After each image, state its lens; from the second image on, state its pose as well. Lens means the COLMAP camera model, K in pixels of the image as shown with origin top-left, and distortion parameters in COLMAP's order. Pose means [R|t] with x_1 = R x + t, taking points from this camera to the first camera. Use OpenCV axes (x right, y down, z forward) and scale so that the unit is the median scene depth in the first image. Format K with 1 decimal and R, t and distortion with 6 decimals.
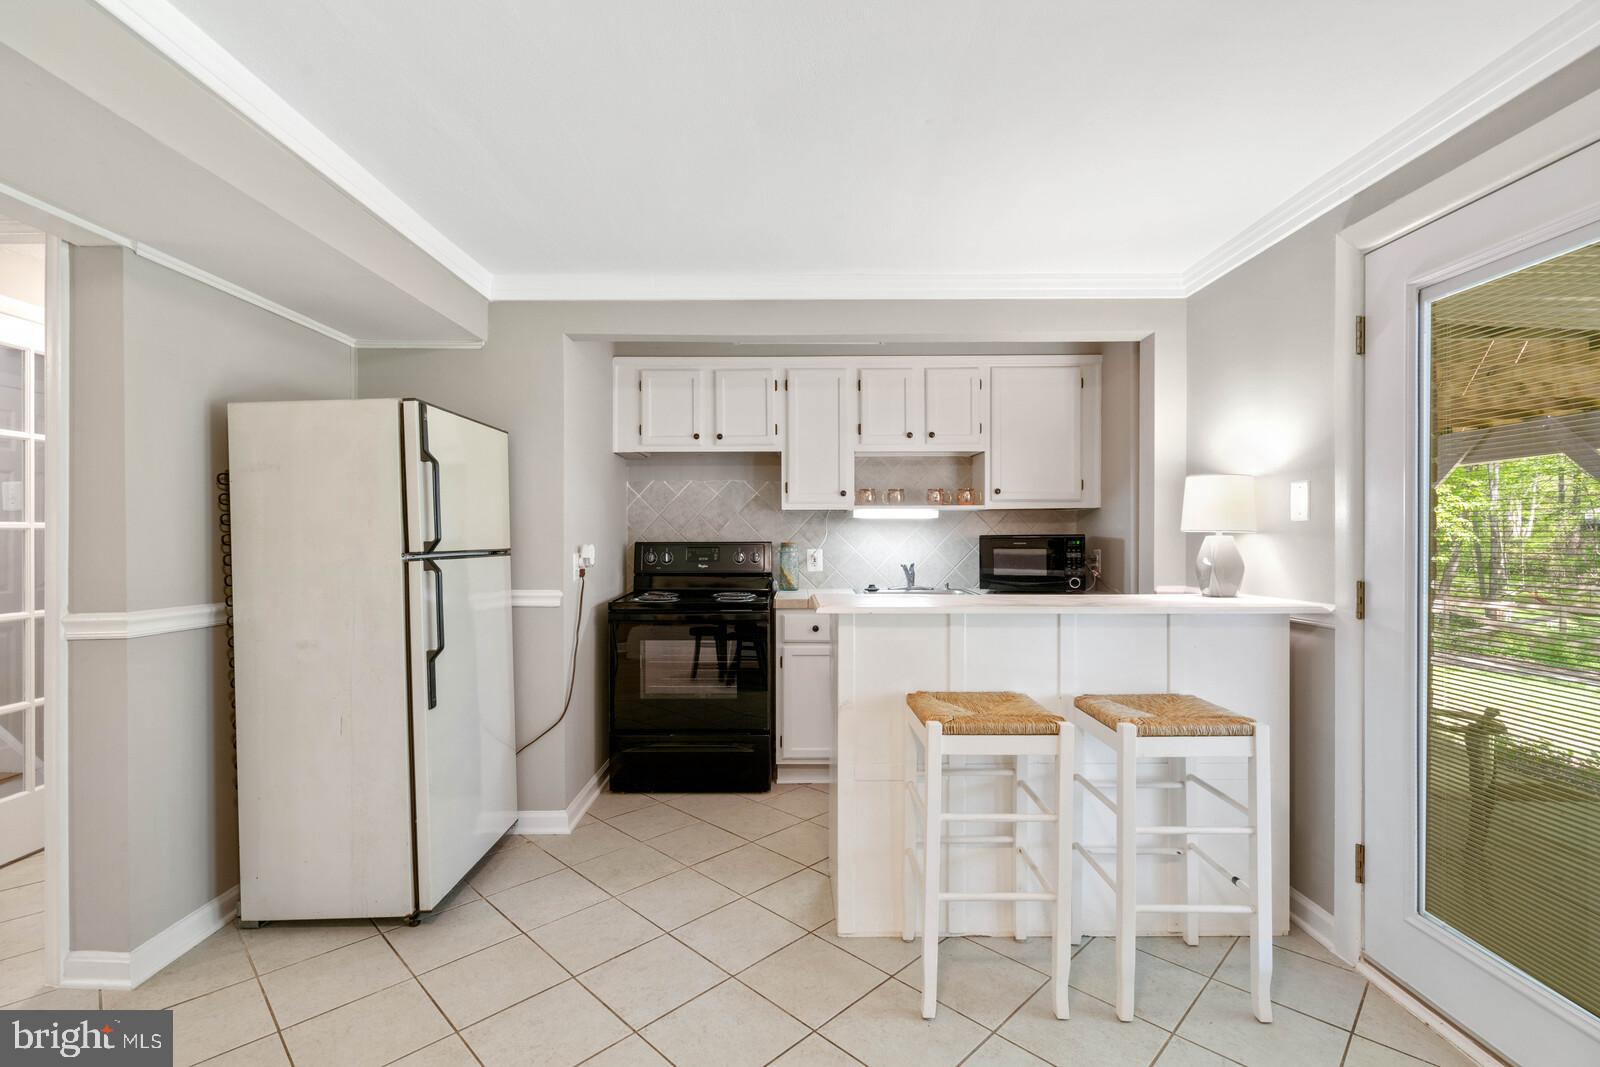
lens RADIAL K [[723.9, 0, 795.5], [0, 723.9, 537.7], [0, 0, 1]] dist [-0.011163, 0.006458]
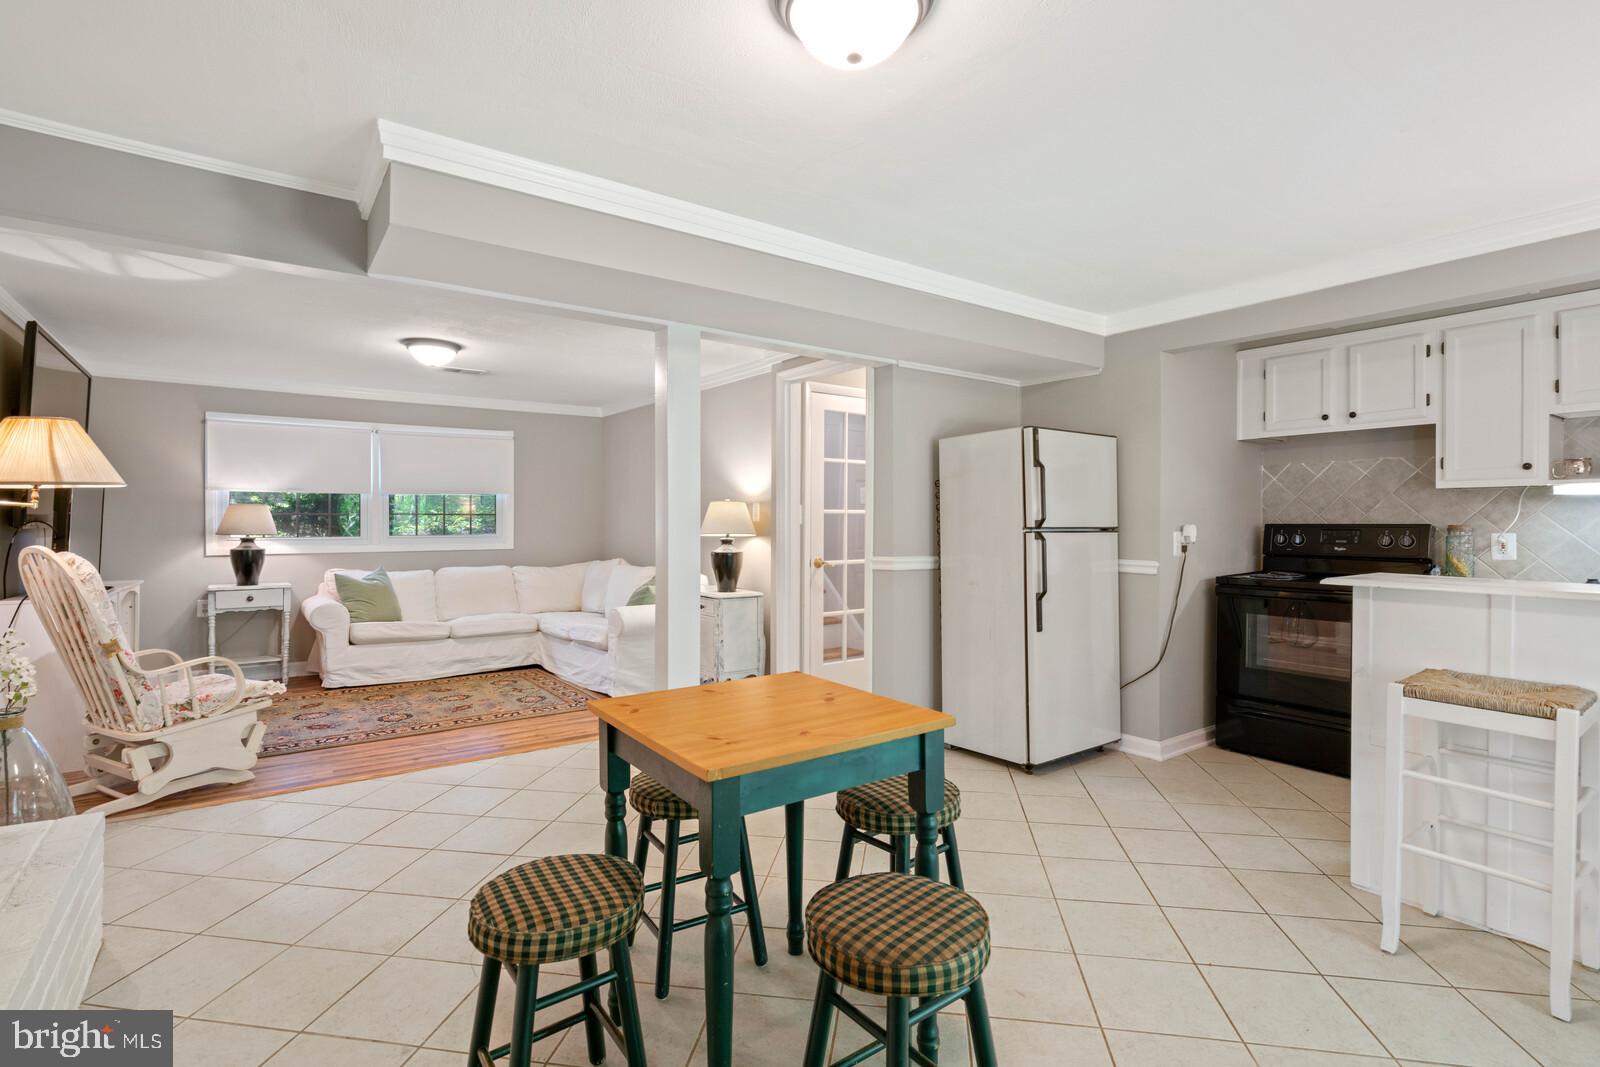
lens RADIAL K [[758.3, 0, 796.8], [0, 758.3, 525.9], [0, 0, 1]] dist [-0.003005, 0.000864]
pose [[0.585384, 0.006540, -0.810730, 0.281086], [-0.004121, 0.999979, 0.005092, 0.006631], [0.810745, 0.000361, 0.585399, -0.194498]]
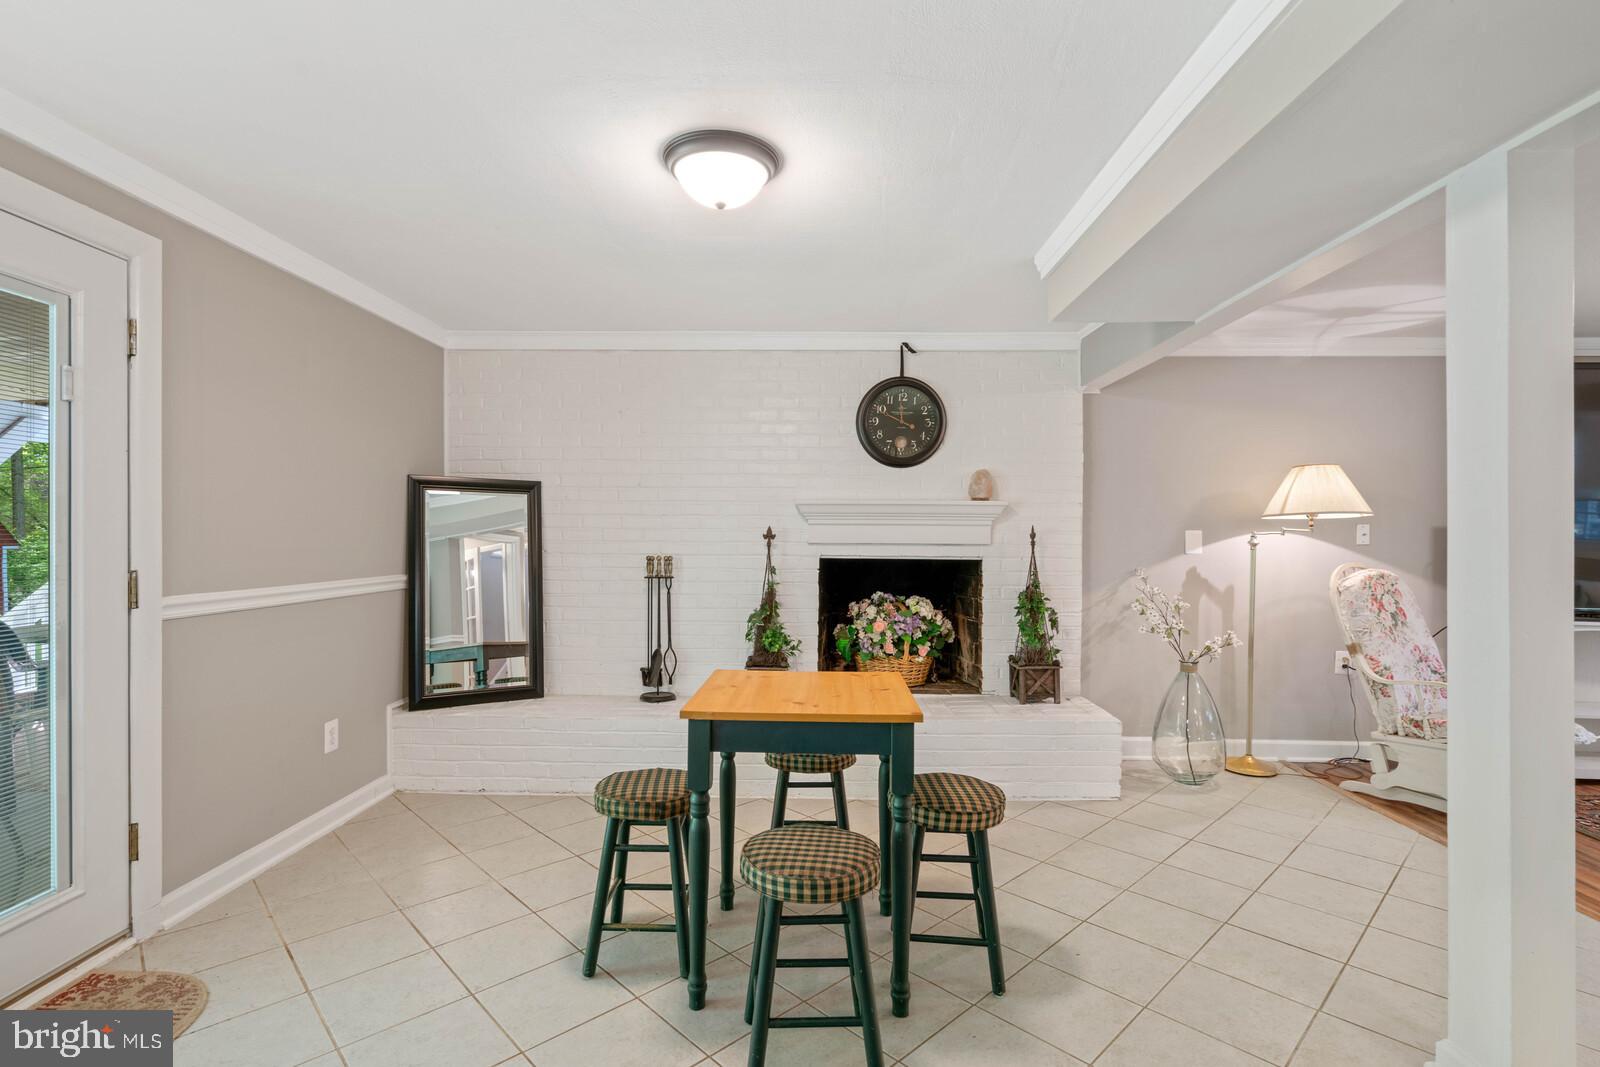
lens RADIAL K [[747.2, 0, 792.7], [0, 747.2, 546.4], [0, 0, 1]] dist [-0.005527, 0.001798]
pose [[-0.999600, -0.005971, 0.027649, -0.108233], [-0.005546, 0.999866, 0.015408, 0.002258], [-0.027737, 0.015249, -0.999499, 0.627529]]
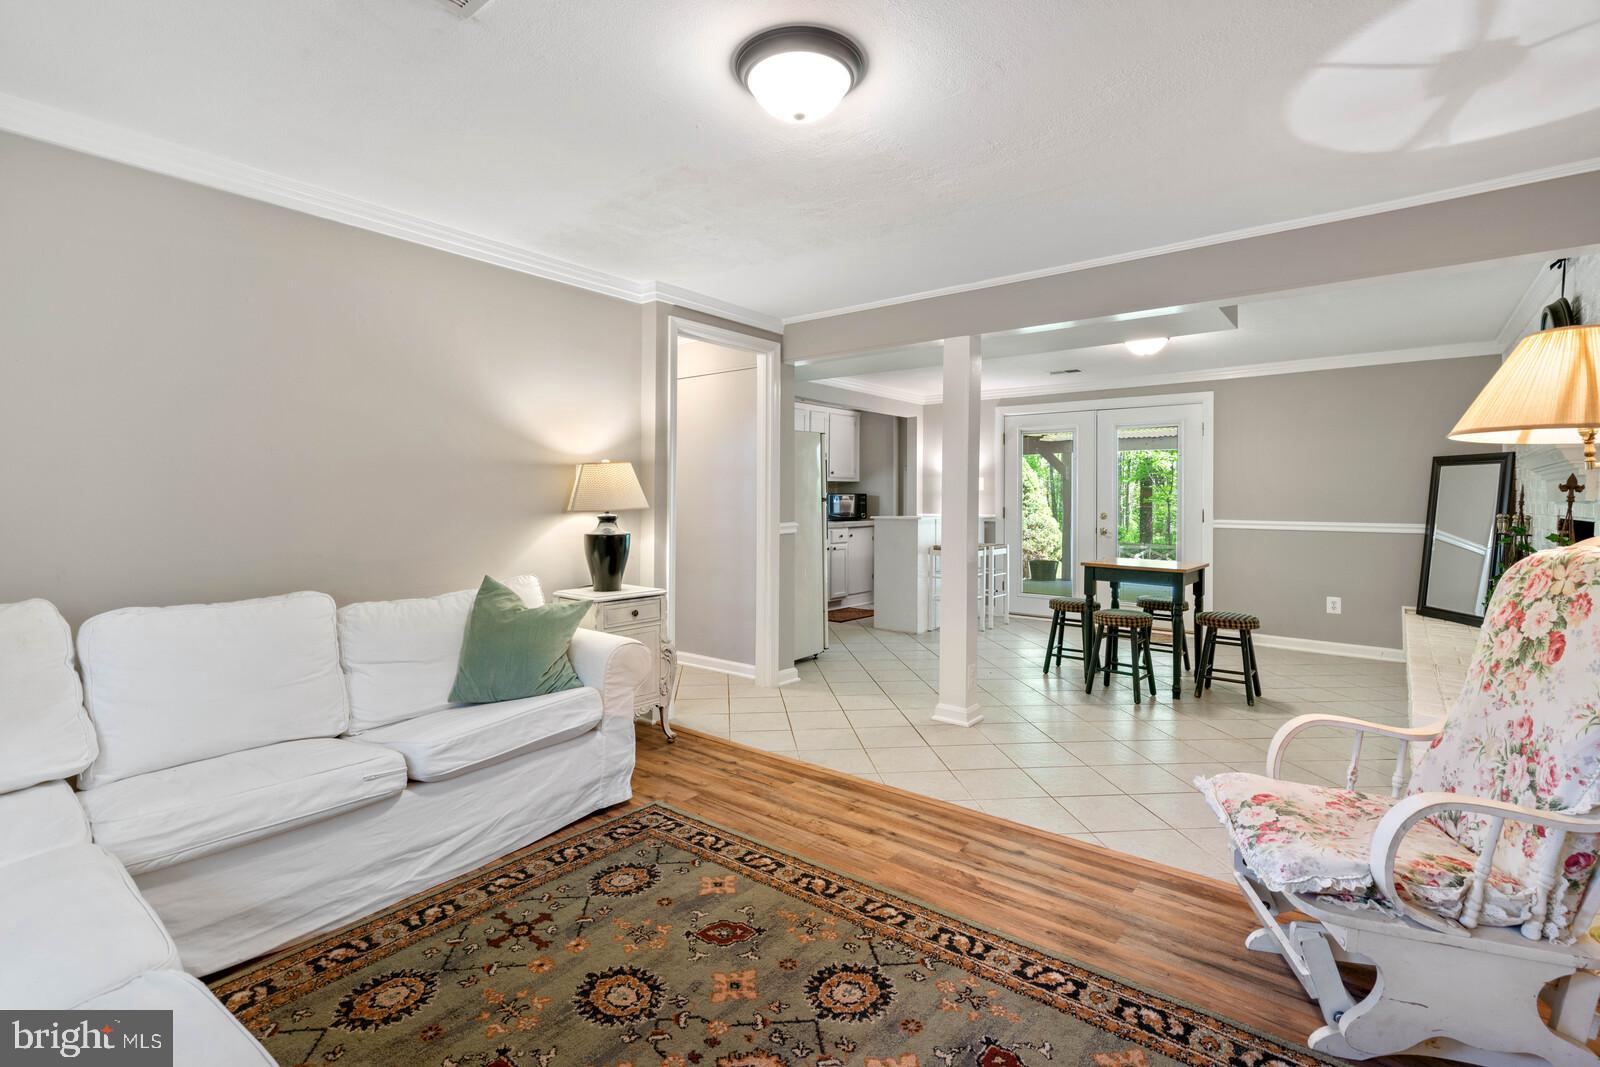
lens RADIAL K [[734.3, 0, 799.4], [0, 734.3, 494.0], [0, 0, 1]] dist [-0.003640, -0.000060]
pose [[0.629285, 0.010553, 0.777103, -1.436756], [-0.004884, 0.999942, -0.009624, 0.018223], [-0.777159, 0.002261, 0.629300, -0.268592]]
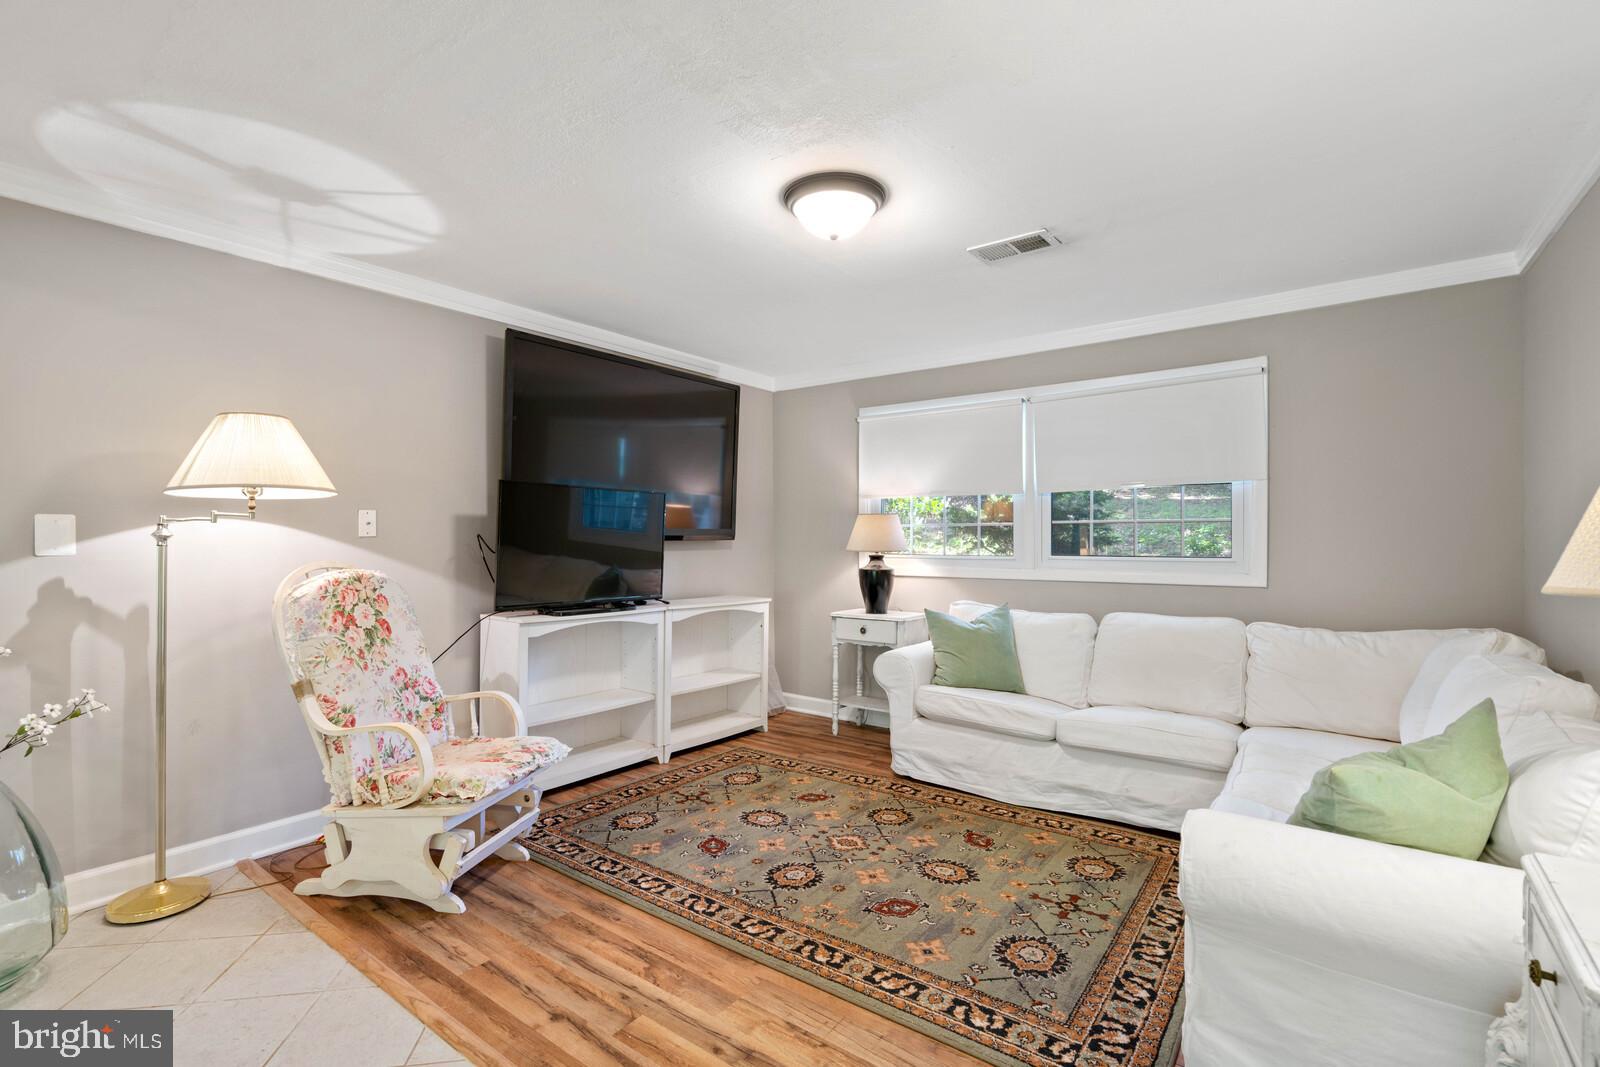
lens RADIAL K [[723.9, 0, 795.5], [0, 723.9, 537.7], [0, 0, 1]] dist [-0.011163, 0.006458]
pose [[-0.599182, 0.003742, -0.800604, -0.541803], [0.001017, 0.999992, 0.003913, 0.010128], [0.800612, 0.001530, -0.599181, 0.384379]]
